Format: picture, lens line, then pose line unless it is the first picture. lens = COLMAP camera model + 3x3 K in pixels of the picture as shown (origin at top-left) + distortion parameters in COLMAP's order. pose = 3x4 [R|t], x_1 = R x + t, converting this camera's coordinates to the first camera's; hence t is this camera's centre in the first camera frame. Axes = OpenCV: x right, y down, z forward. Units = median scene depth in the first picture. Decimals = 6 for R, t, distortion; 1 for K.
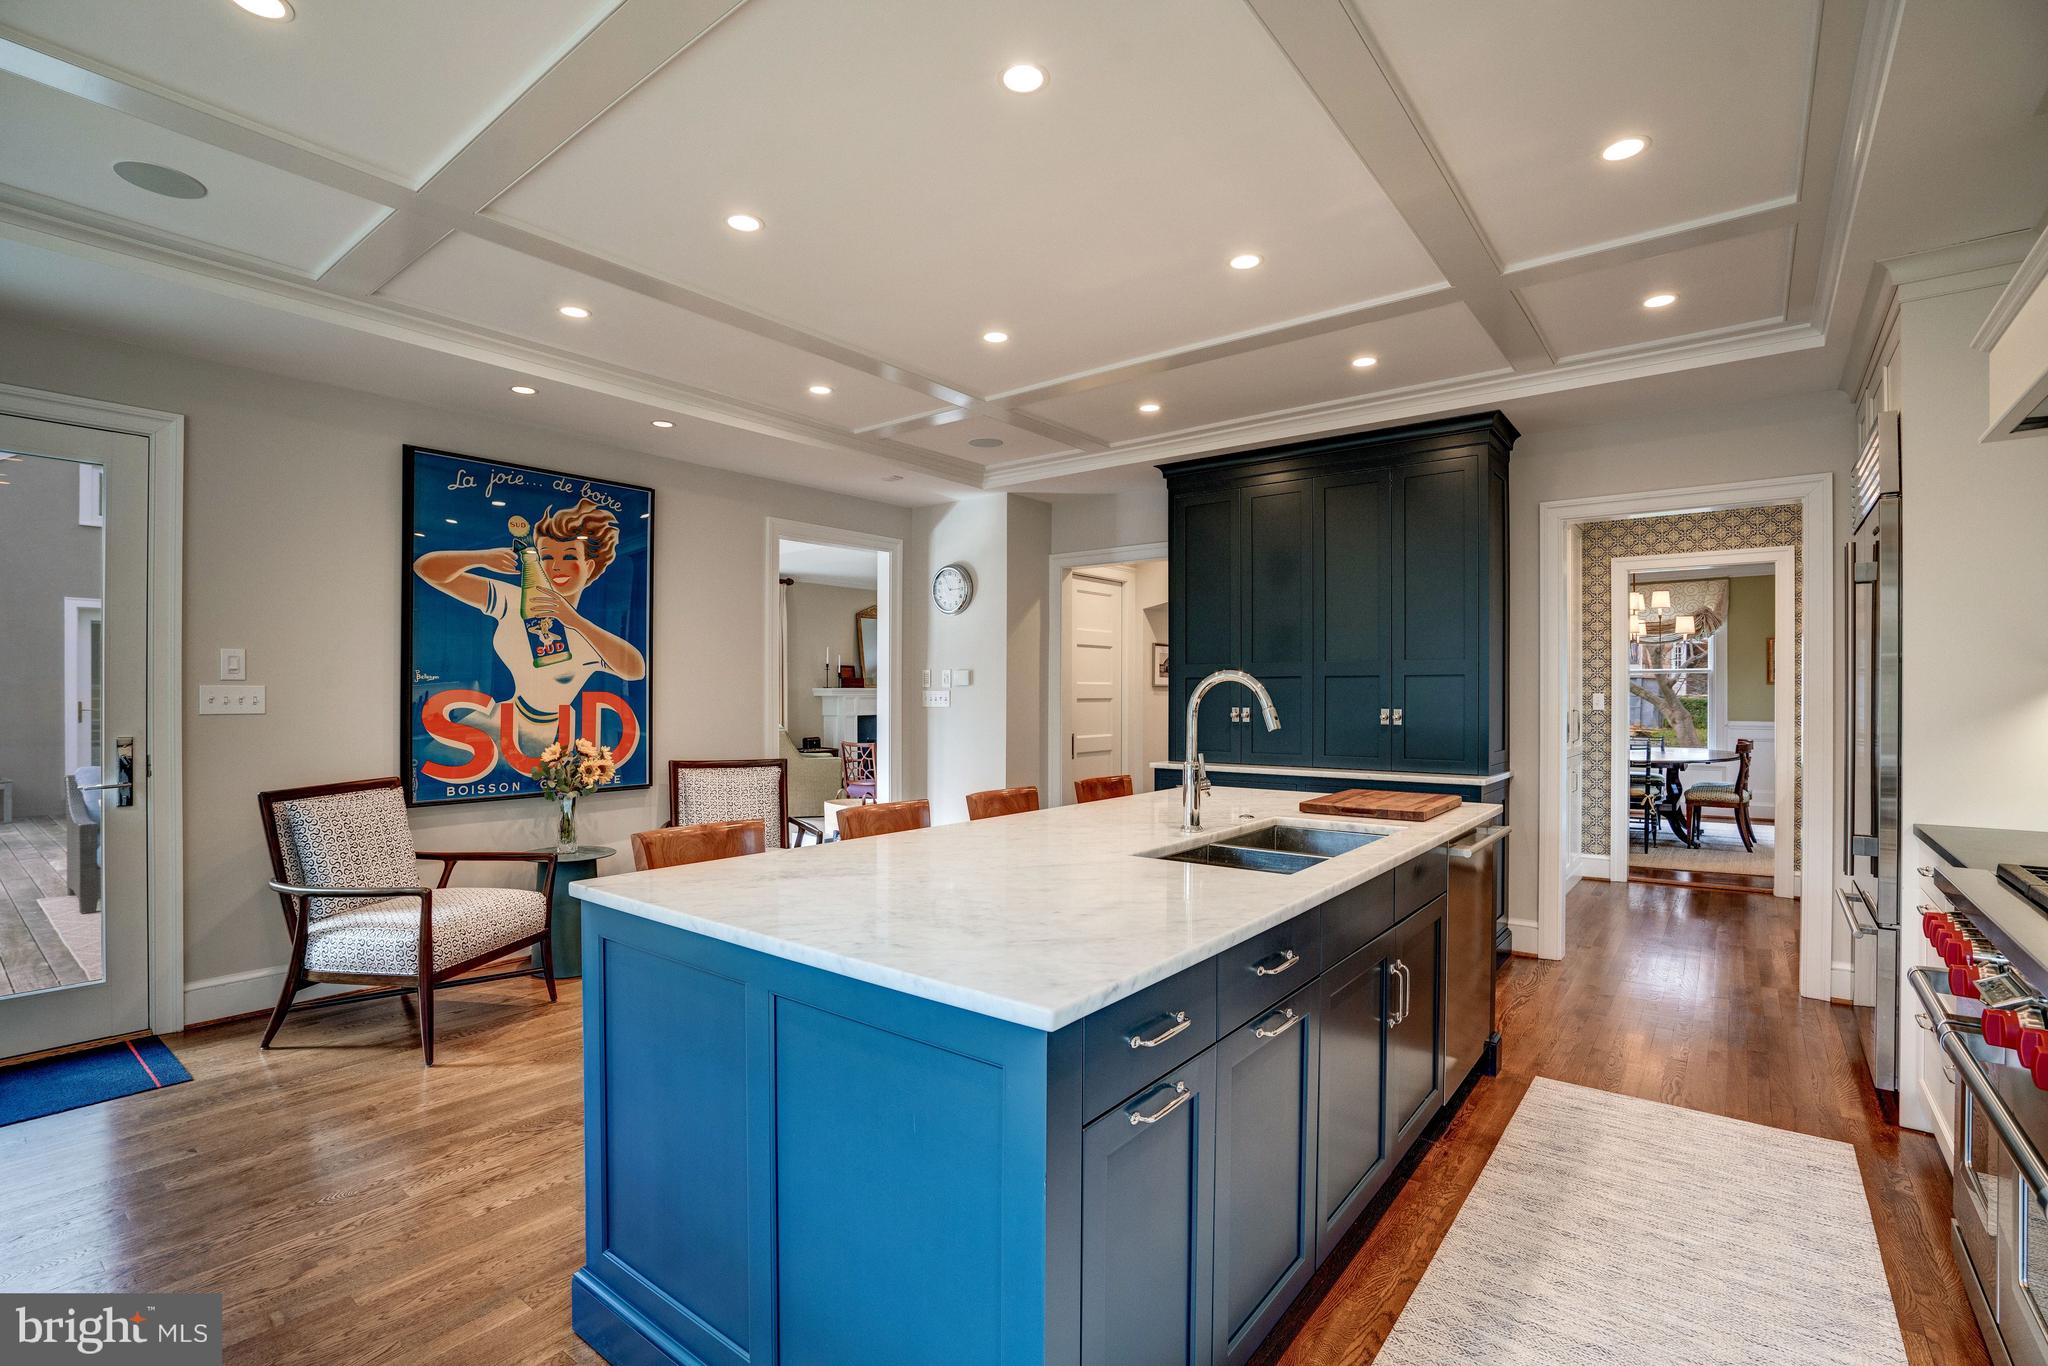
lens RADIAL K [[933.6, 0, 1004.1], [0, 933.6, 692.5], [0, 0, 1]] dist [-0.037210, 0.002330]
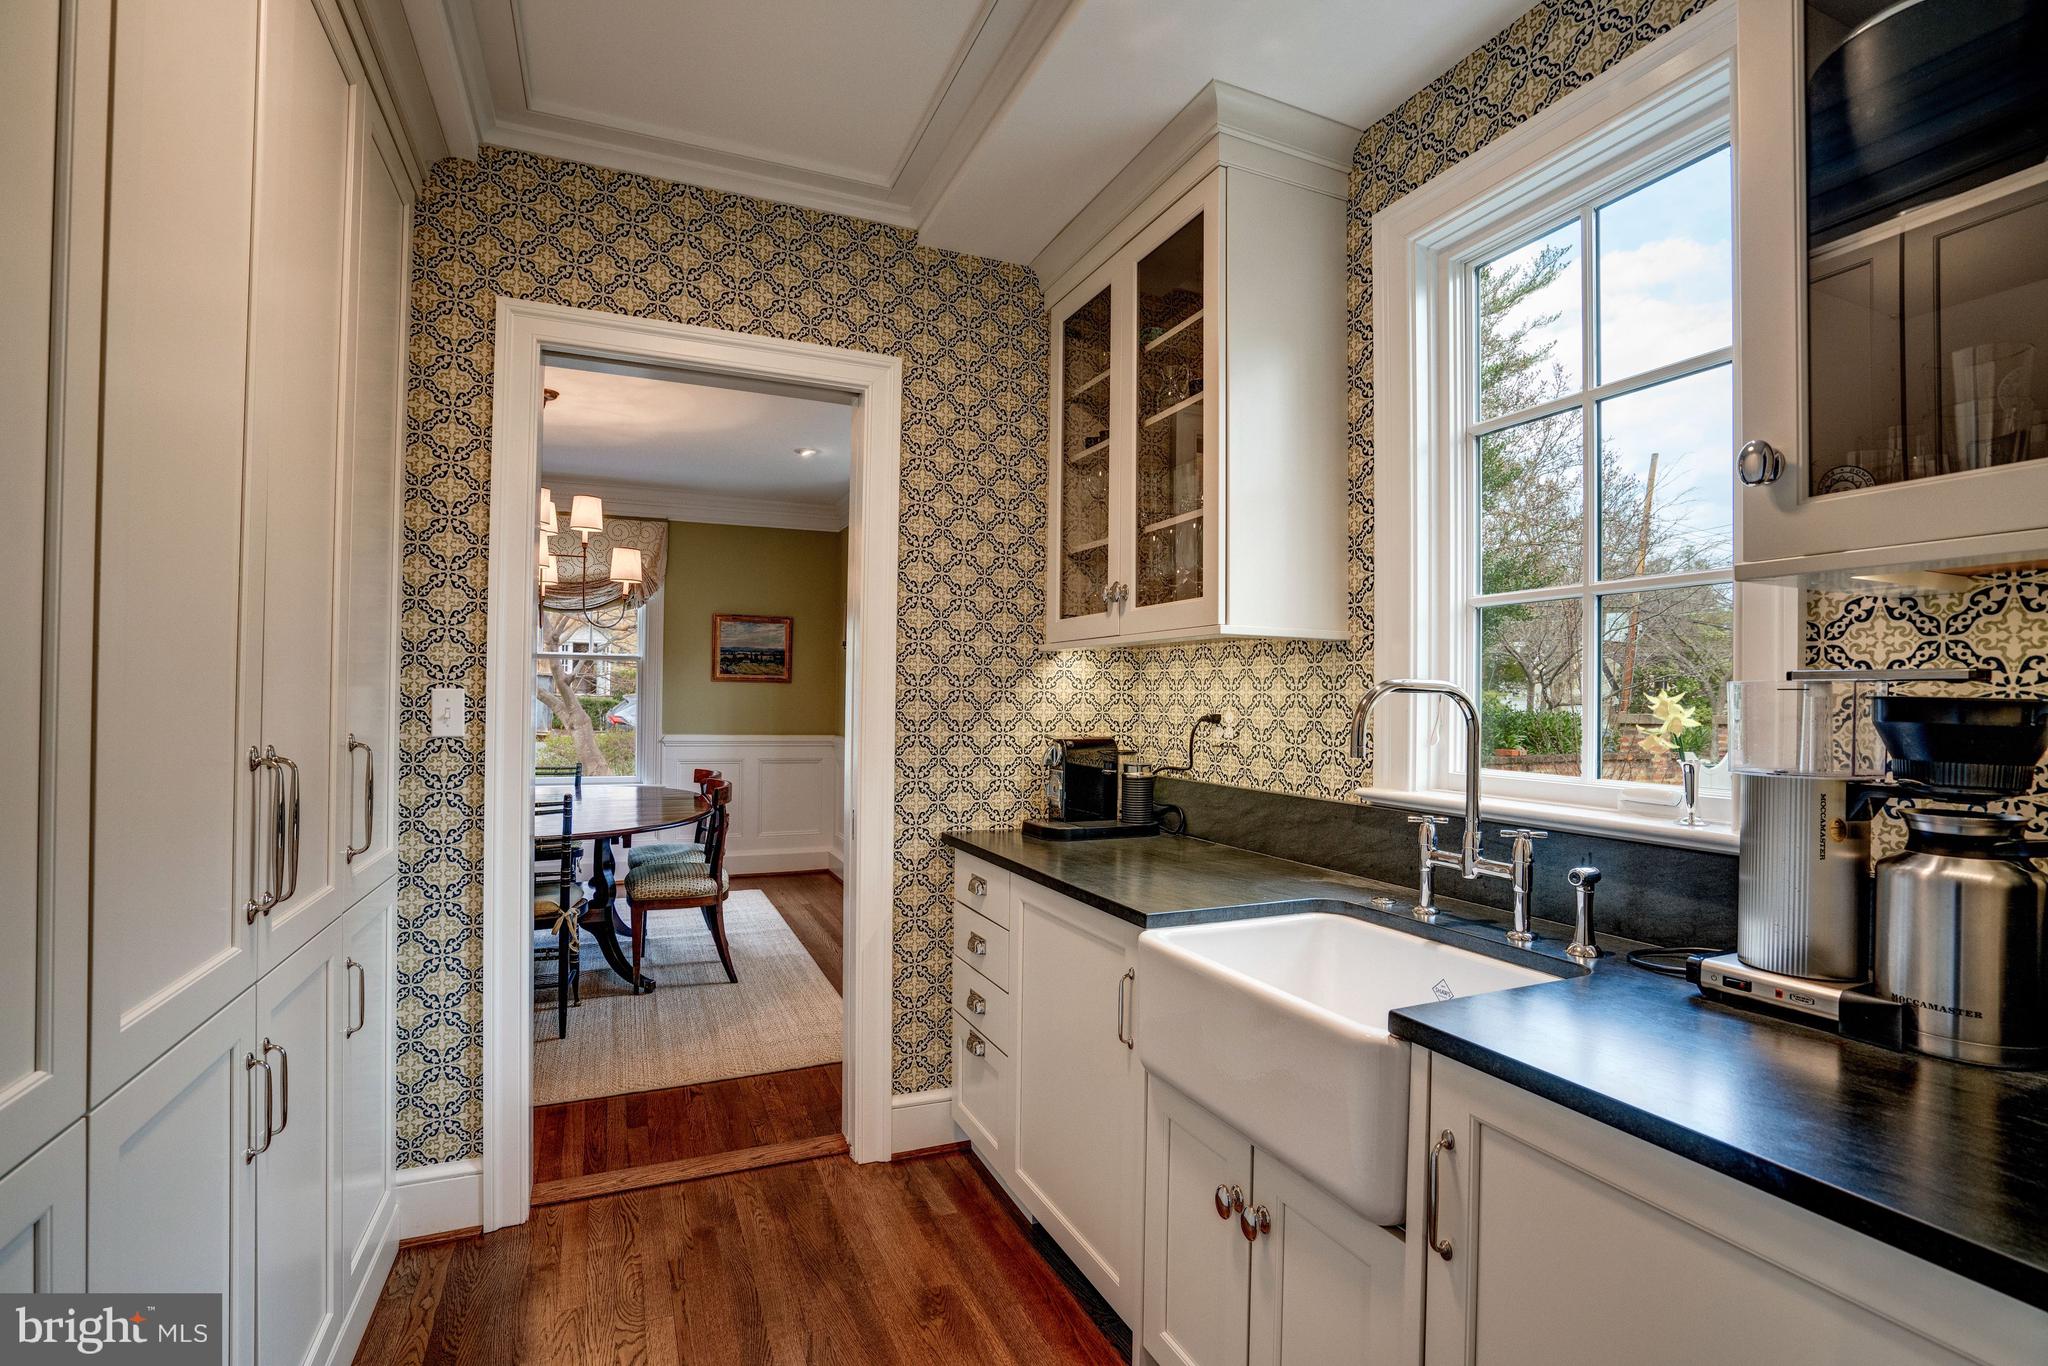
lens RADIAL K [[933.6, 0, 1007.6], [0, 933.6, 692.2], [0, 0, 1]] dist [-0.037210, 0.002330]
pose [[0.464393, 0.011748, 0.885552, 0.441576], [-0.013980, 0.999885, -0.005934, 0.001566], [-0.885519, -0.009624, 0.464503, 0.660348]]
